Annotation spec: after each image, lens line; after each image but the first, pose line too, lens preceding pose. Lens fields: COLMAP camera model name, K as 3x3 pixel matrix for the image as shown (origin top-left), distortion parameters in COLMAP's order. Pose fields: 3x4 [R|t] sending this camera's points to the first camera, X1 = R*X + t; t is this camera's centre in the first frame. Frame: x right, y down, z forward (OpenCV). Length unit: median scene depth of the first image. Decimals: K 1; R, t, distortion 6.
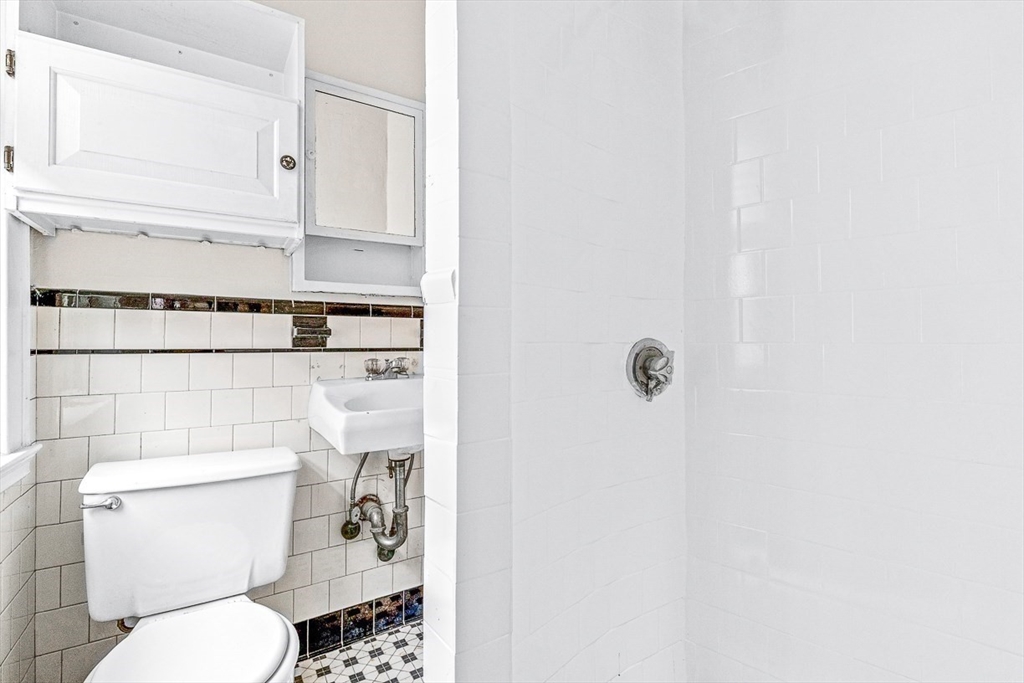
lens RADIAL K [[472.8, 0, 512.0], [0, 472.8, 341.5], [0, 0, 1]] dist [-0.001095, 0.000369]
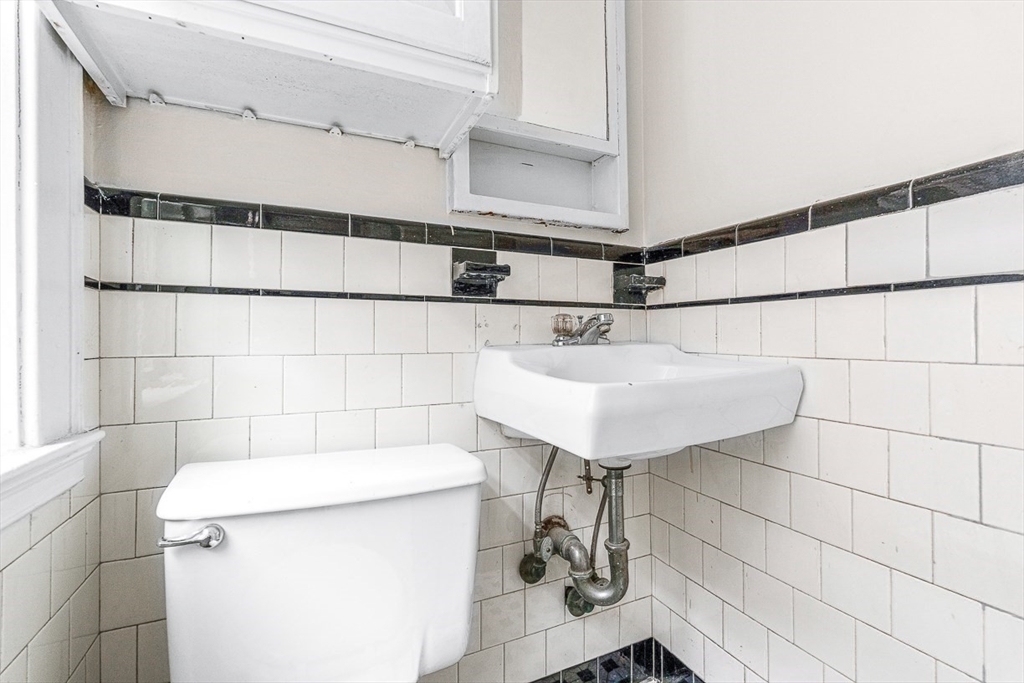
lens RADIAL K [[472.8, 0, 512.0], [0, 472.8, 341.5], [0, 0, 1]] dist [-0.001095, 0.000369]
pose [[0.991448, -0.008057, -0.130255, -0.296137], [0.008061, 0.999967, -0.000500, 0.079668], [0.130255, -0.000554, 0.991480, 0.349004]]
